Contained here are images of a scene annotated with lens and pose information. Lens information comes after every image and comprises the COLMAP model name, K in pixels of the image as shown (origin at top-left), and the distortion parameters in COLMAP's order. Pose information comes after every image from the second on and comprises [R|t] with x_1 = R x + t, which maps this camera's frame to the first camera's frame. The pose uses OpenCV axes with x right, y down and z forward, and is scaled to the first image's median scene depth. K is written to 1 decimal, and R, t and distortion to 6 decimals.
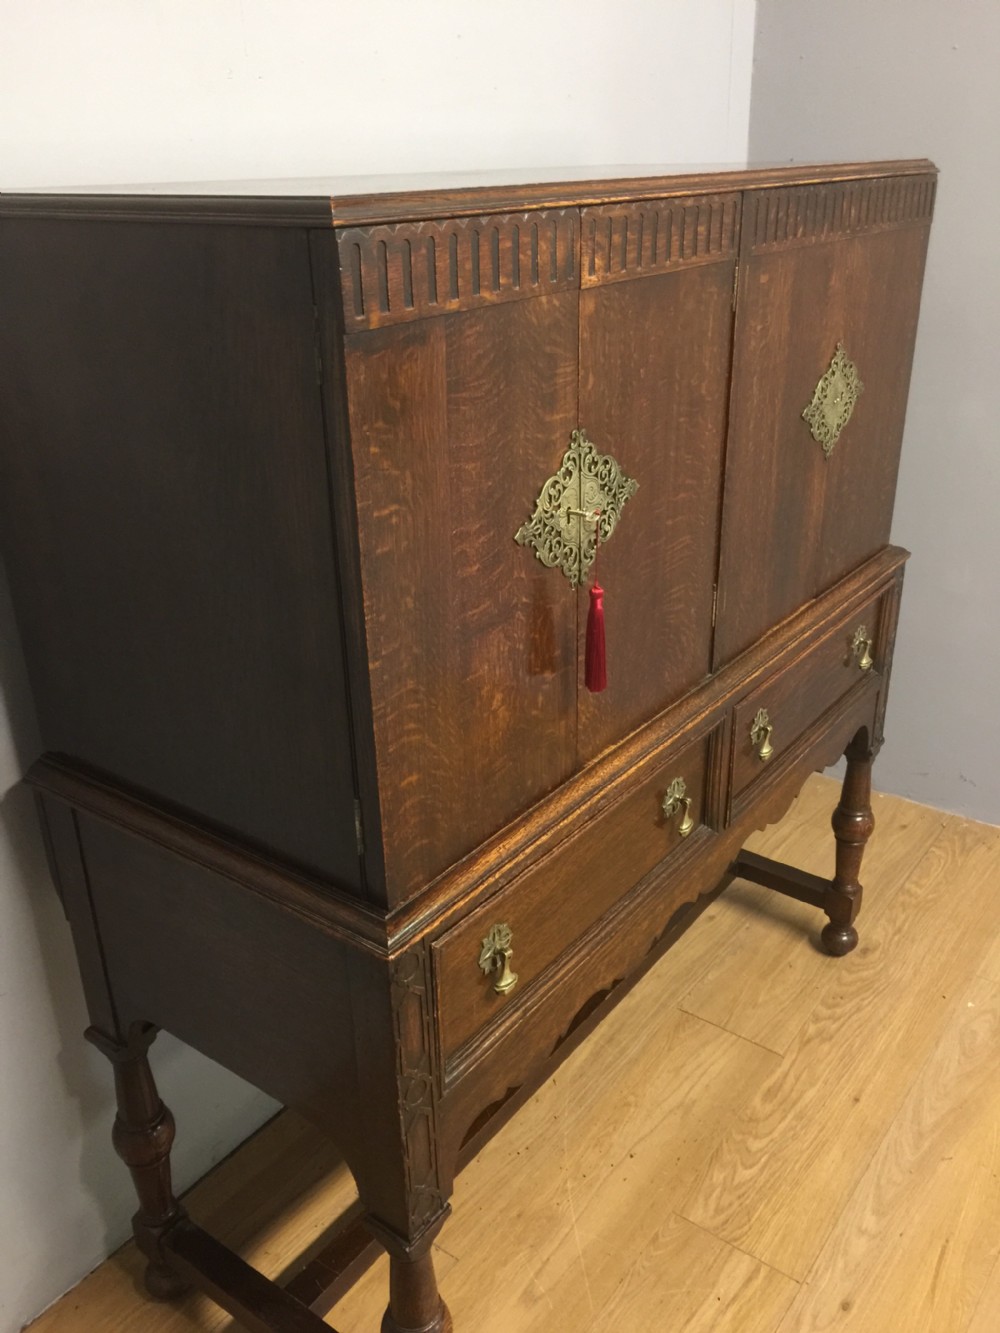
lens RADIAL K [[1145.2, 0, 501.2], [0, 1145.2, 662.6], [0, 0, 1]] dist [0.082937, -0.110840]
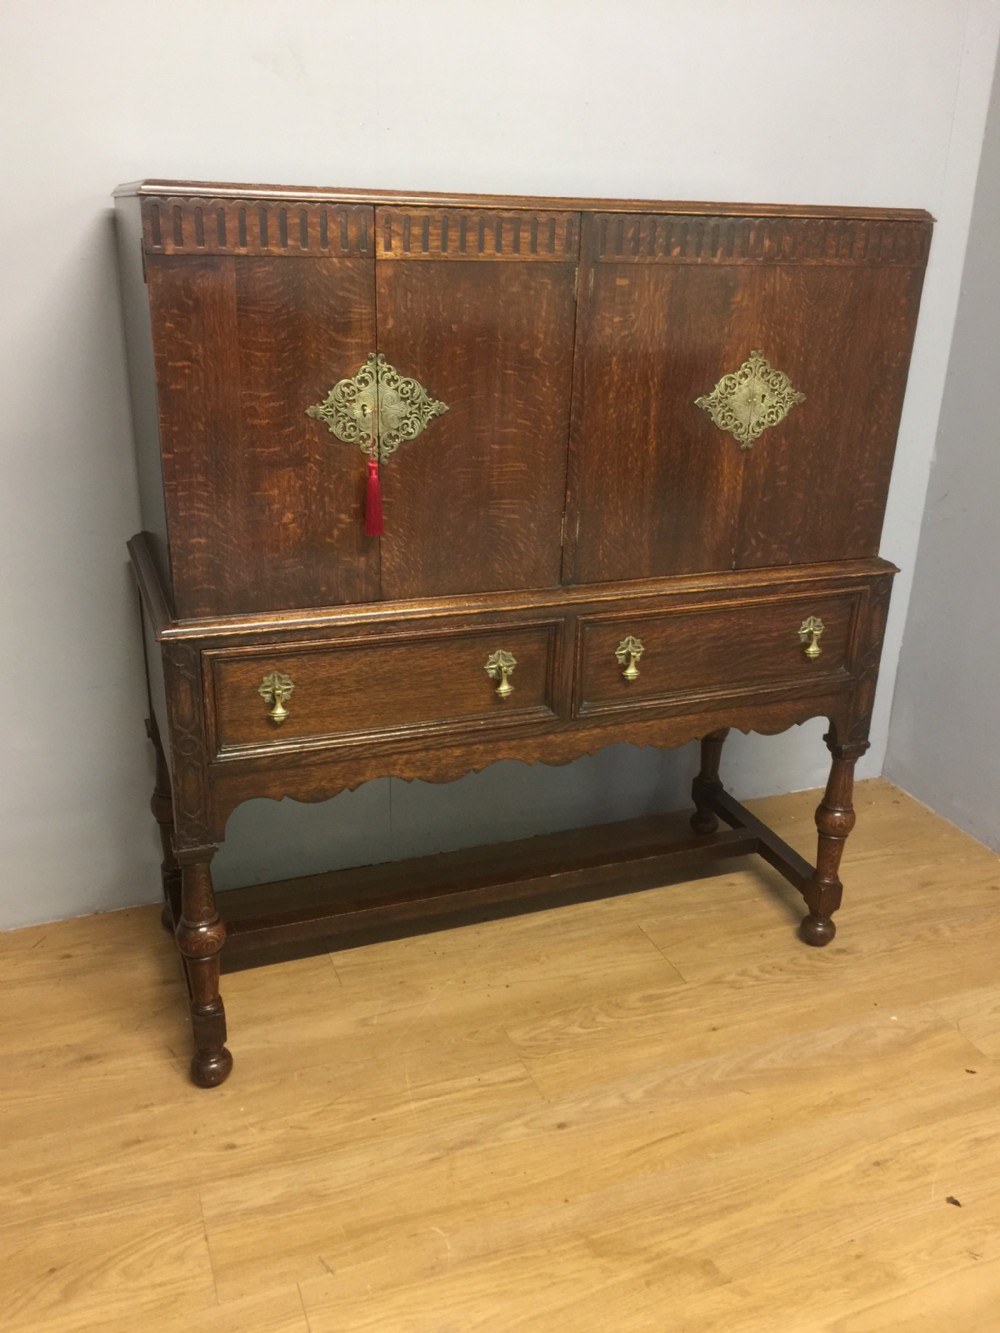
lens RADIAL K [[1145.2, 0, 501.2], [0, 1145.2, 662.6], [0, 0, 1]] dist [0.082937, -0.110840]
pose [[0.844939, 0.233902, -0.481007, 0.941156], [-0.258613, 0.965858, 0.015394, 0.112660], [0.468185, 0.111388, 0.876582, -0.184785]]
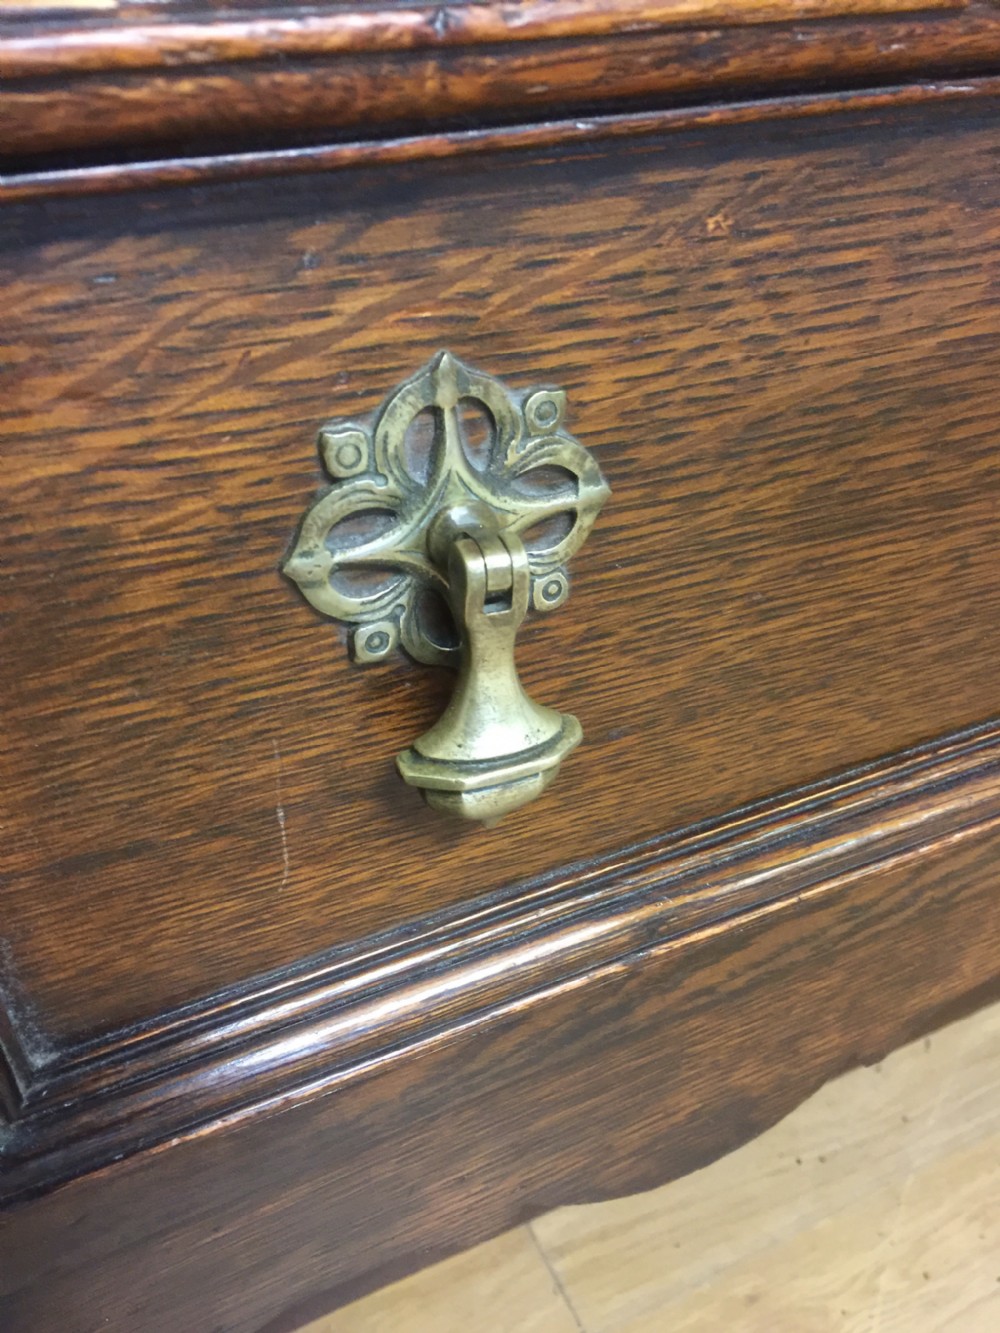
lens RADIAL K [[1167.0, 0, 500.0], [0, 1167.0, 666.5], [0, 0, 1]] dist [0.057251, -0.103777]
pose [[0.881013, 0.259496, -0.395572, 0.067709], [-0.180887, 0.957380, 0.225176, 0.223714], [0.437145, -0.126829, 0.890404, 0.836947]]
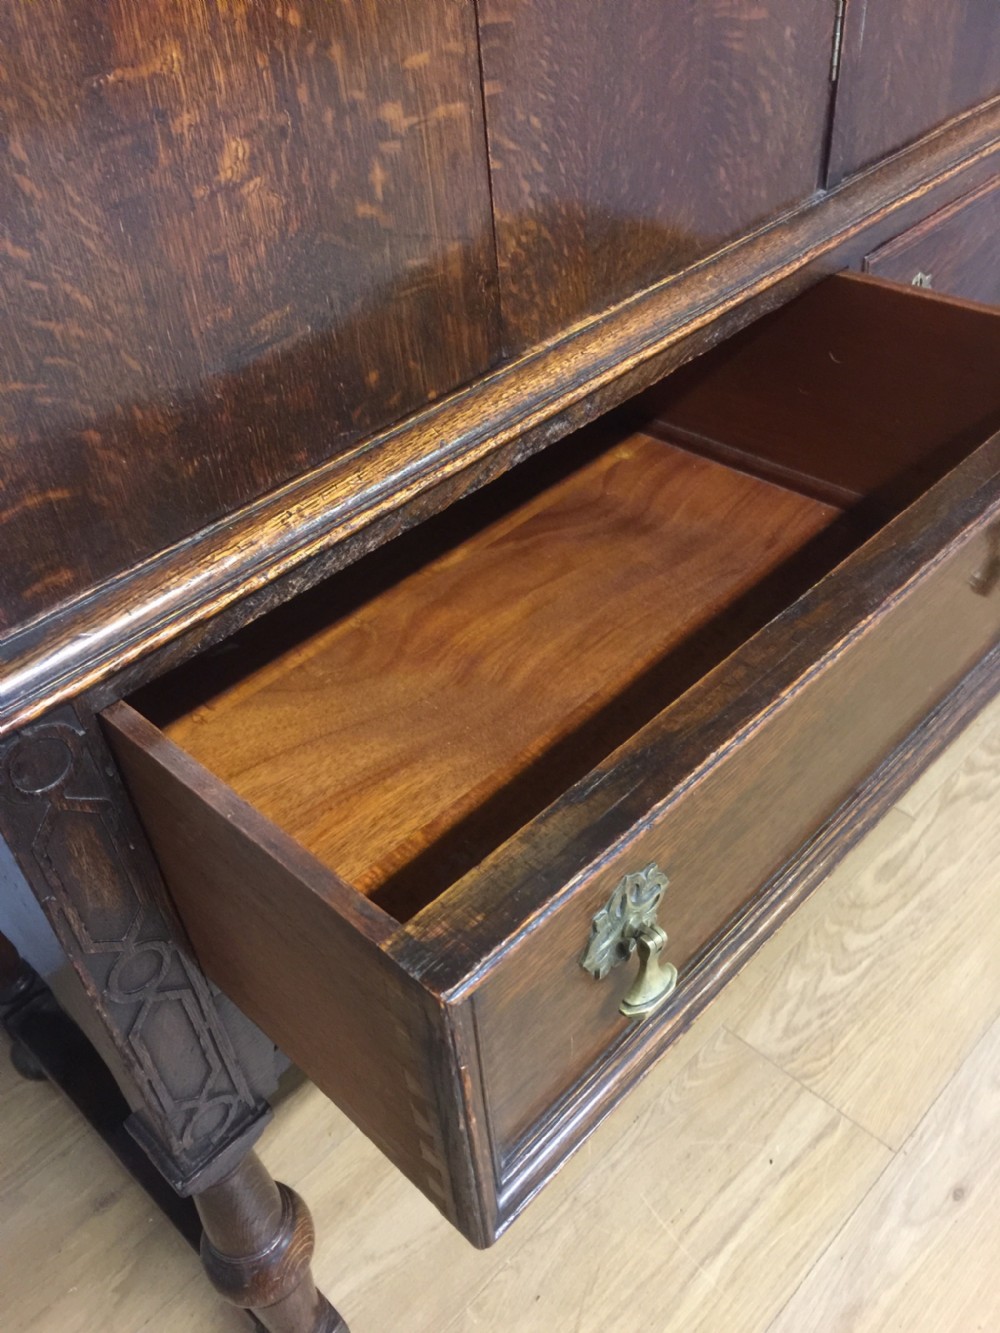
lens RADIAL K [[1145.2, 0, 501.2], [0, 1145.2, 662.6], [0, 0, 1]] dist [0.082937, -0.110840]
pose [[0.990993, 0.036939, -0.128720, 0.139288], [0.001323, 0.958456, 0.285237, 0.080446], [0.133909, -0.282838, 0.949774, 0.514953]]
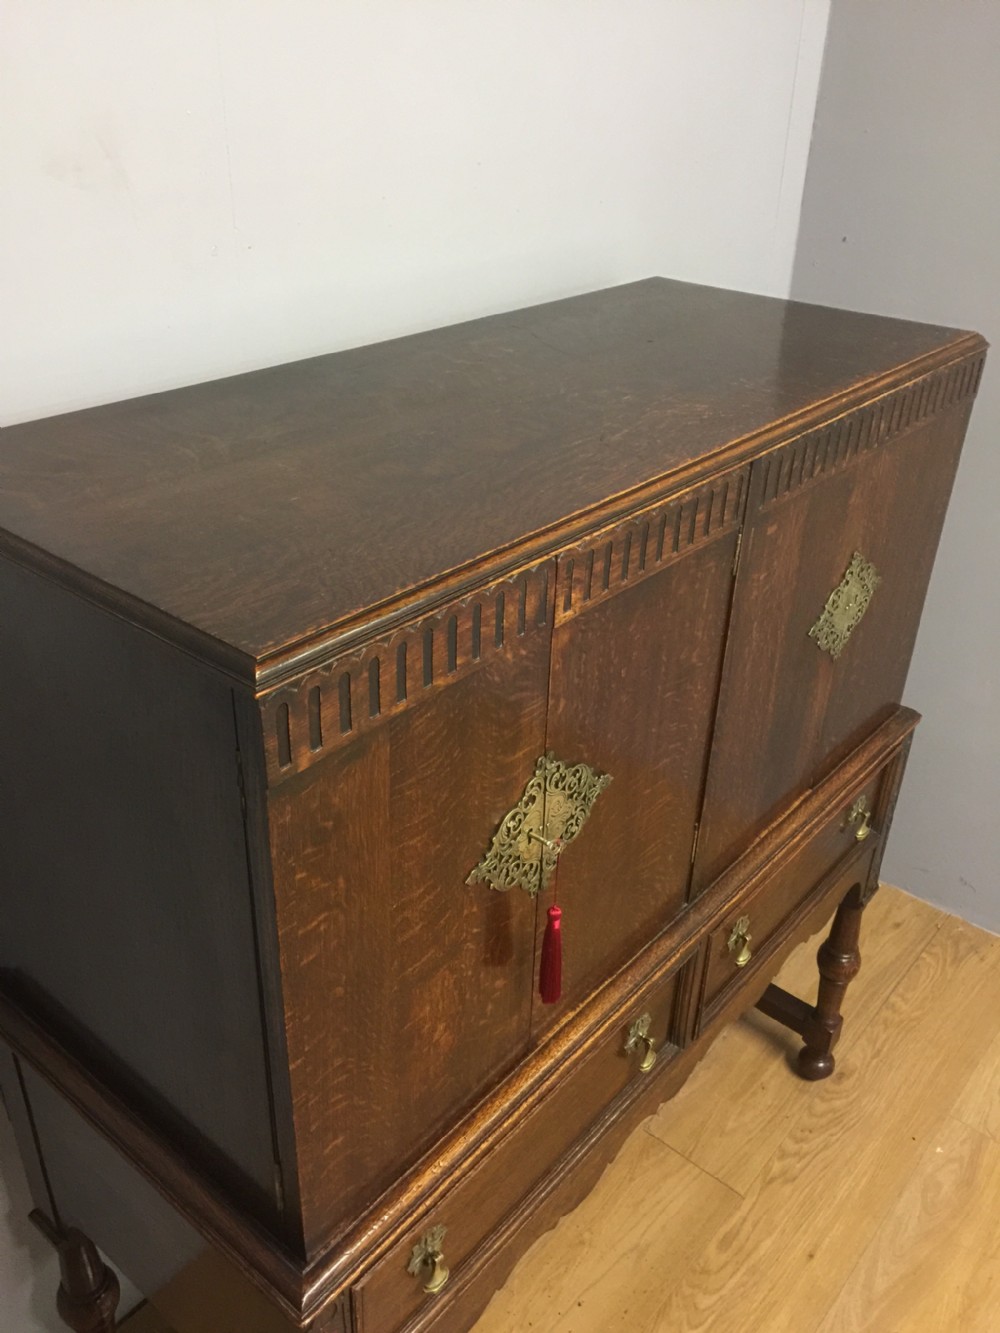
lens RADIAL K [[1145.2, 0, 501.2], [0, 1145.2, 662.6], [0, 0, 1]] dist [0.082937, -0.110840]
pose [[0.997209, 0.070801, -0.023712, 0.044458], [-0.068217, 0.993024, 0.096174, -0.334295], [0.030355, -0.094288, 0.995082, 0.071052]]
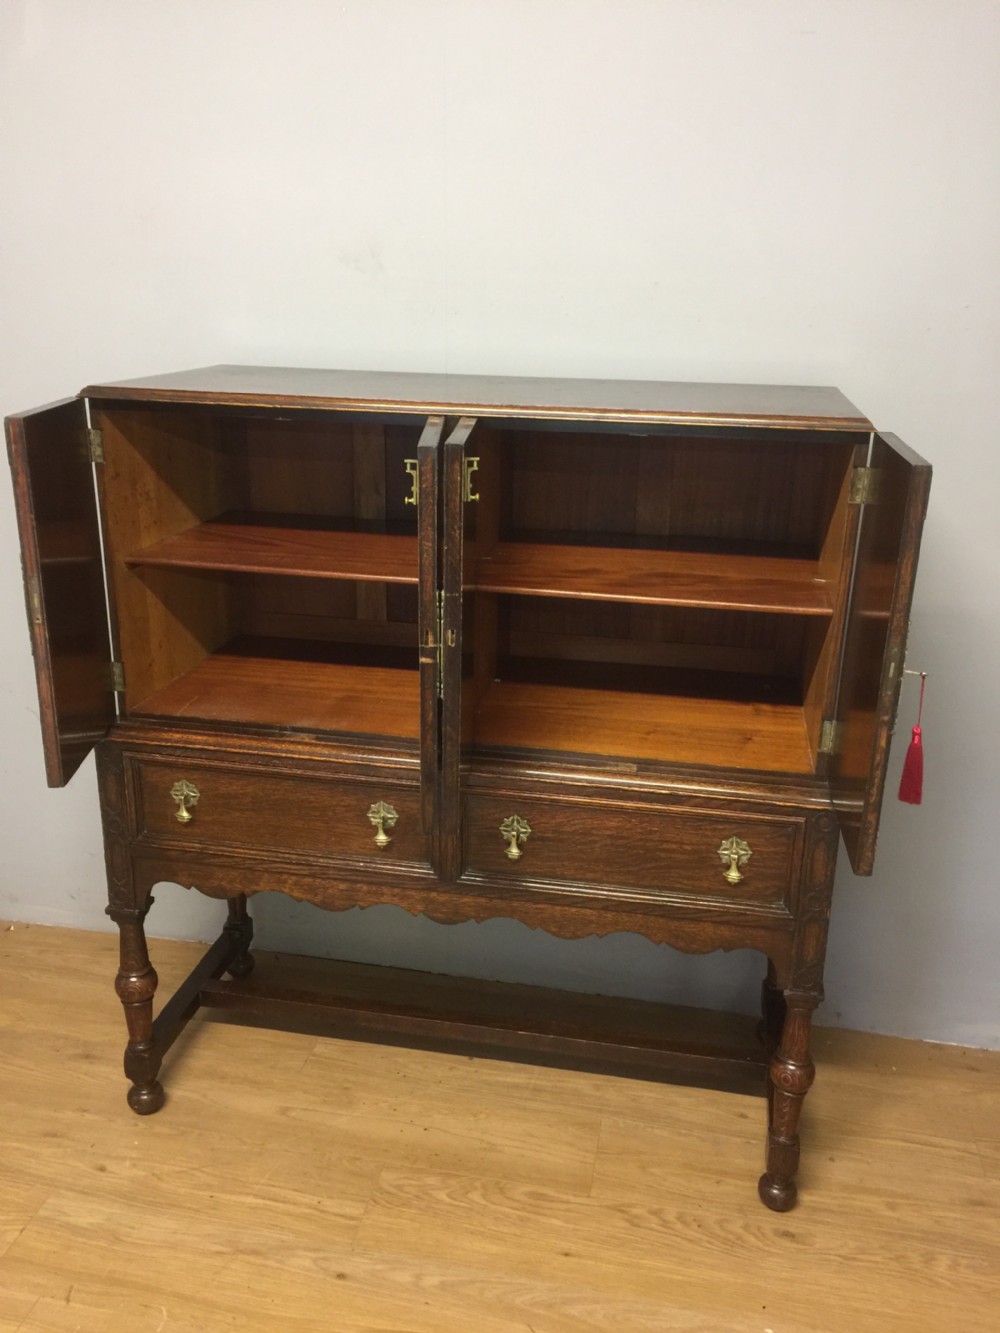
lens RADIAL K [[1152.3, 0, 484.0], [0, 1152.3, 602.1], [0, 0, 1]] dist [0.075564, -0.091823]
pose [[0.414312, 0.267456, -0.869950, 1.661049], [-0.384010, 0.917970, 0.099336, -0.384675], [0.825156, 0.292913, 0.483031, 0.411330]]
